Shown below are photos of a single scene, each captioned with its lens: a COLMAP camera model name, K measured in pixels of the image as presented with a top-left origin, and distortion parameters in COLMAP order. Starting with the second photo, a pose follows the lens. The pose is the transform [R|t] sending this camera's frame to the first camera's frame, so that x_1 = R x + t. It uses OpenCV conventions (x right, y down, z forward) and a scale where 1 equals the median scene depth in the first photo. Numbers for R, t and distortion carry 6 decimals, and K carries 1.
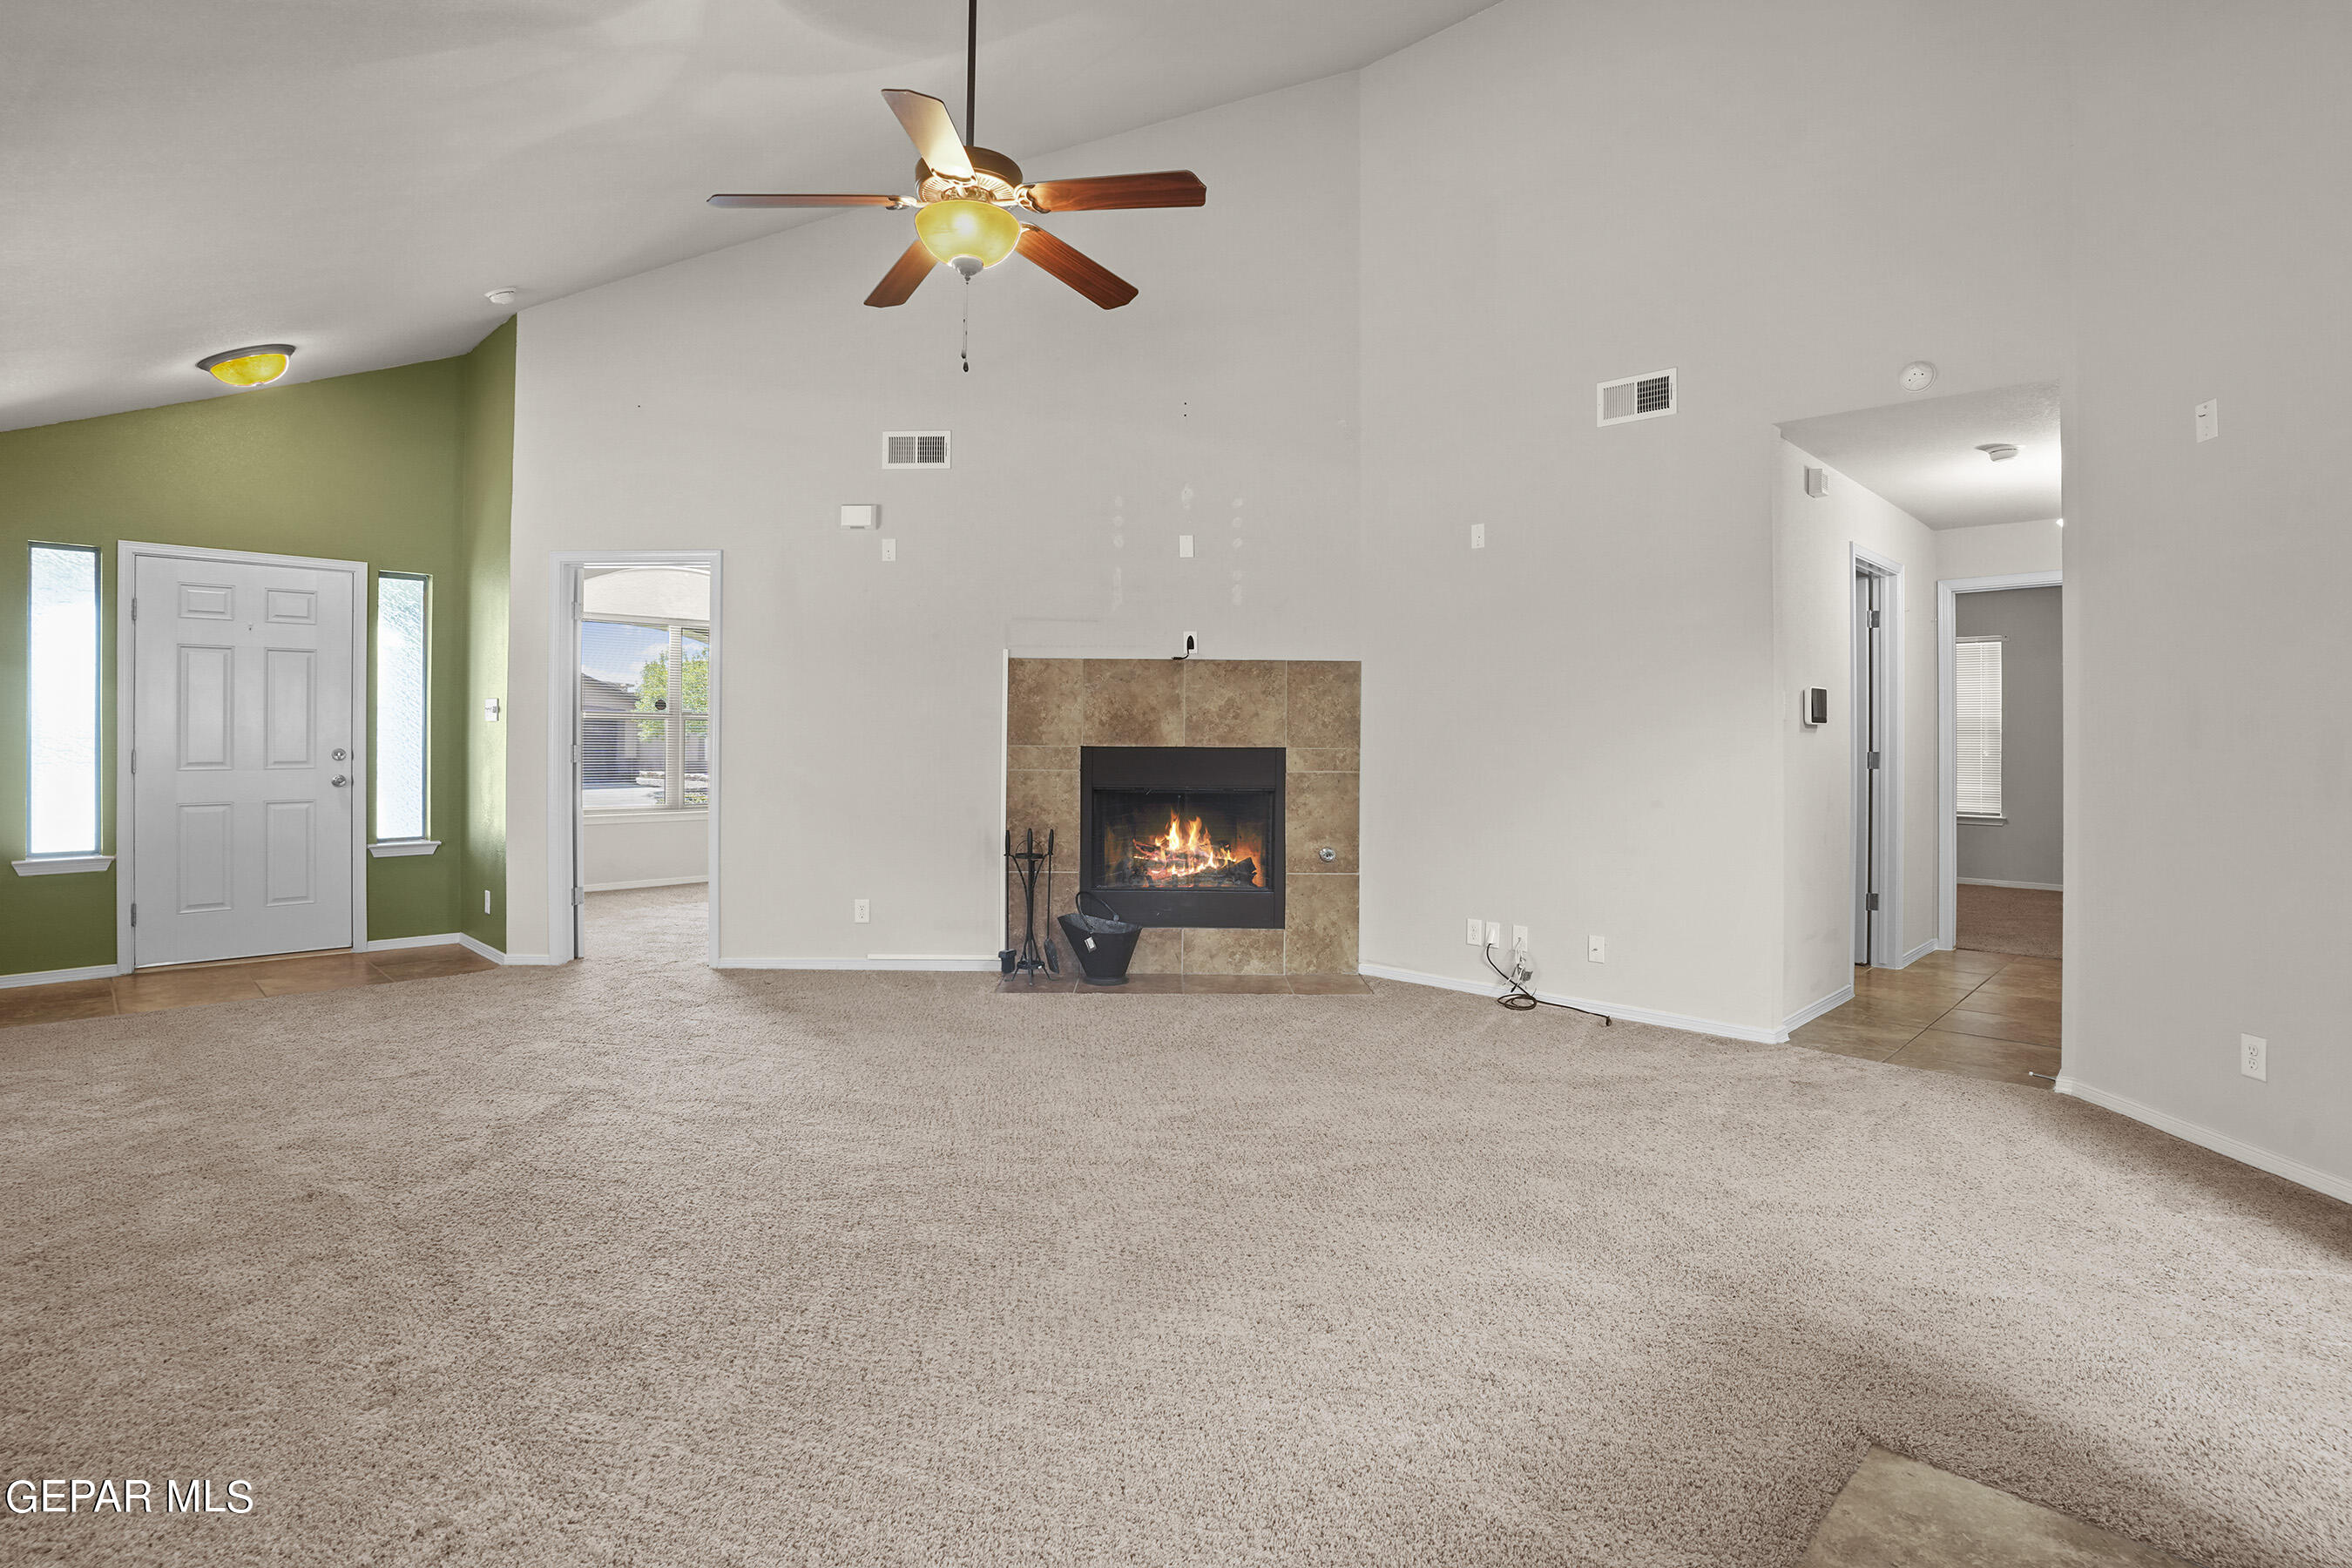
lens RADIAL K [[1154.6, 0, 1170.6], [0, 1154.6, 732.8], [0, 0, 1]] dist [-0.067208, 0.020316]
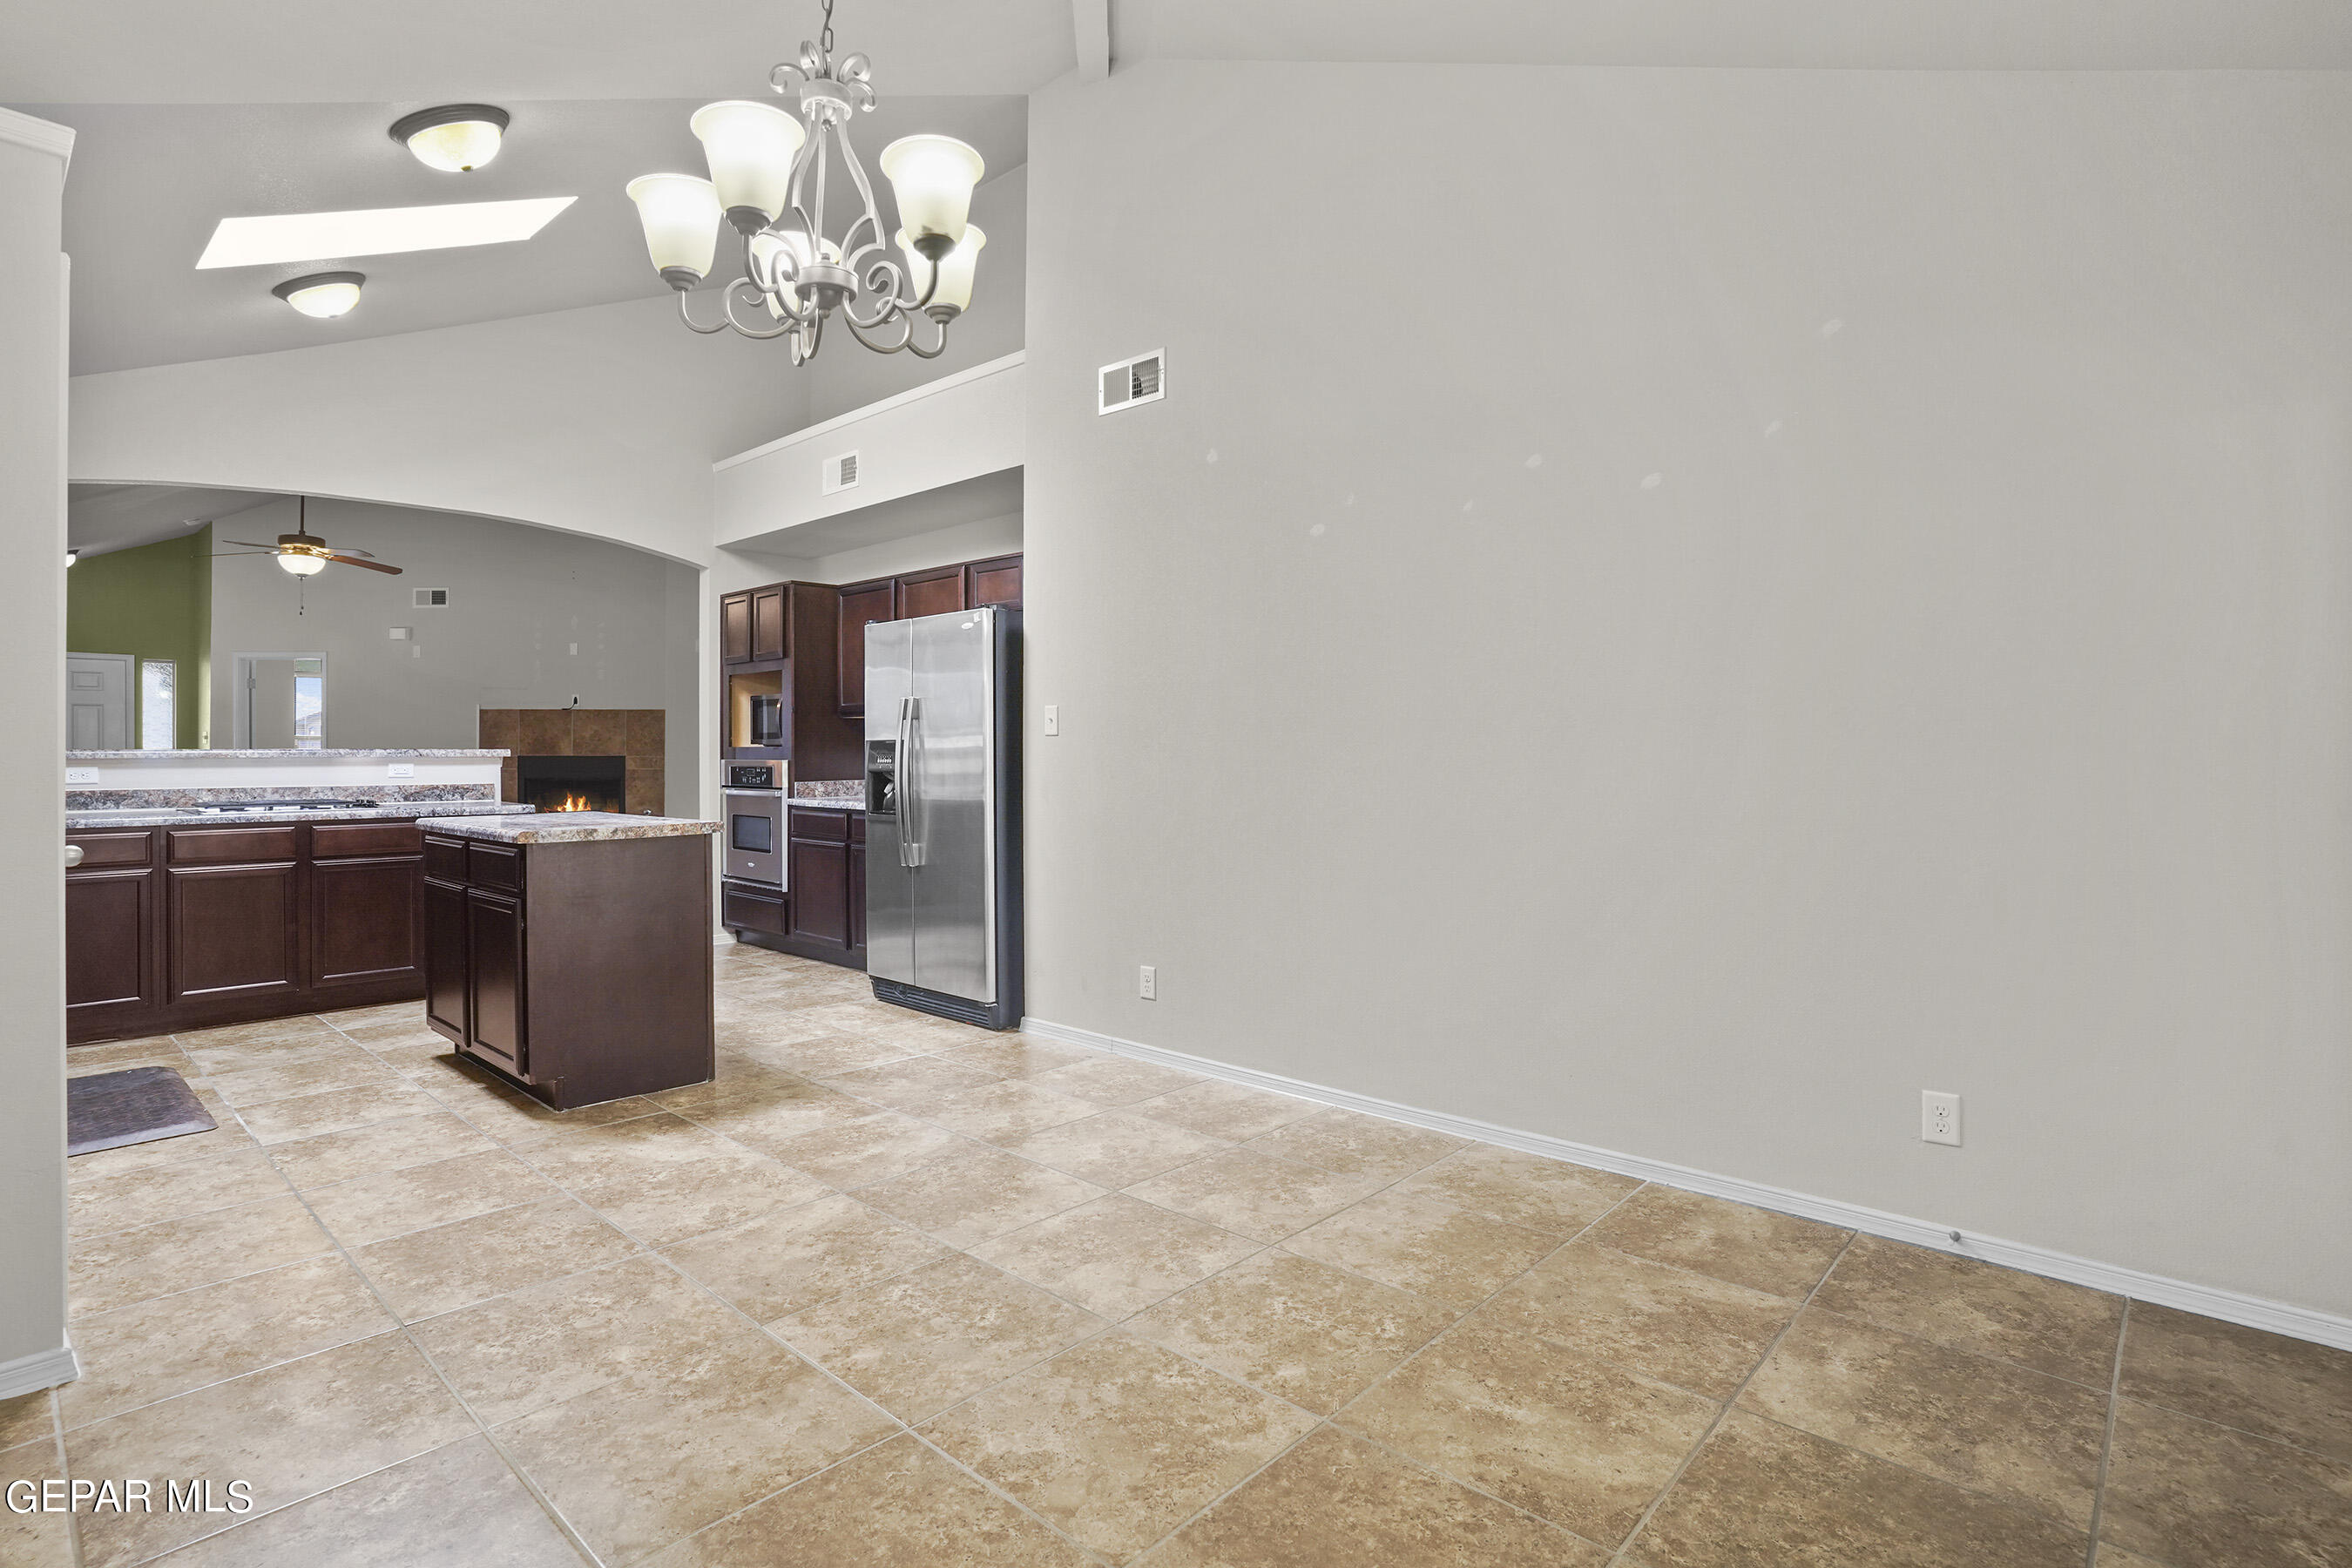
lens RADIAL K [[1154.6, 0, 1178.3], [0, 1154.6, 759.7], [0, 0, 1]] dist [-0.067208, 0.020316]
pose [[0.999099, -0.004231, 0.042235, 0.918234], [0.003708, 0.999915, 0.012468, -0.001255], [-0.042284, -0.012300, 0.999030, -0.885595]]
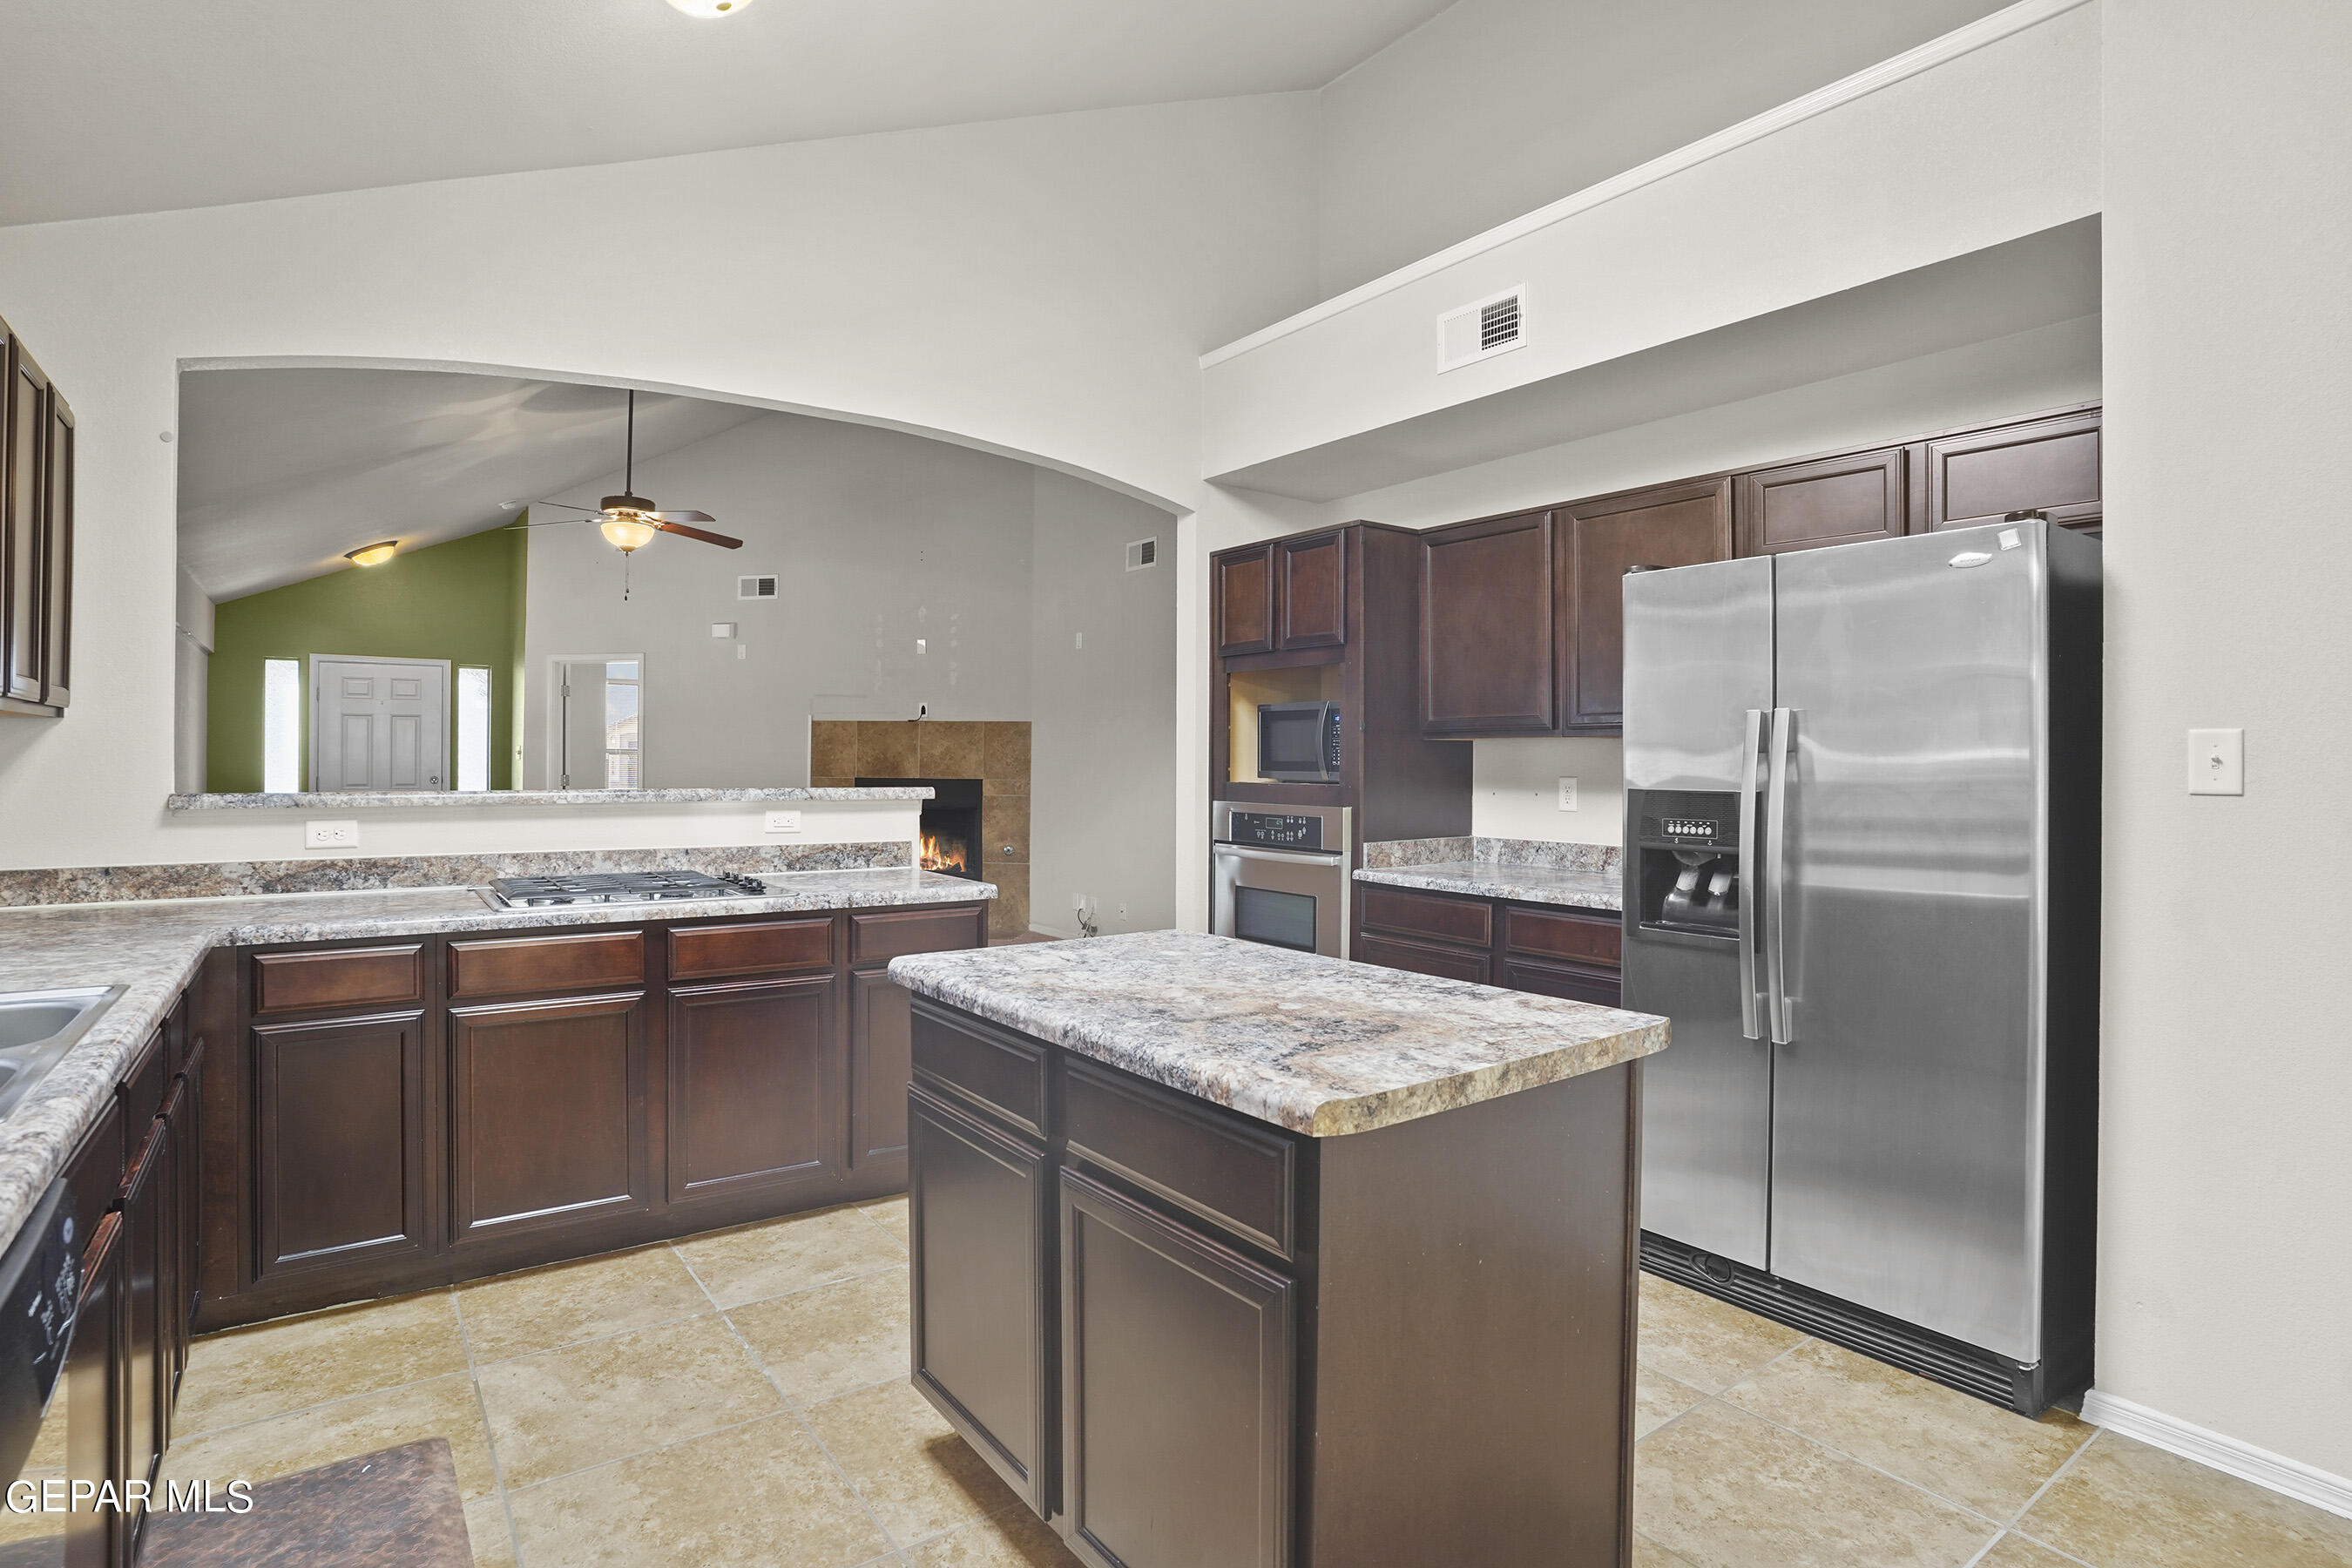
lens RADIAL K [[1154.6, 0, 1164.5], [0, 1154.6, 759.6], [0, 0, 1]] dist [-0.067208, 0.020316]
pose [[0.987158, 0.001860, -0.159737, 0.574892], [-0.000898, 0.999981, 0.006095, -0.022216], [0.159746, -0.005874, 0.987141, -0.450838]]
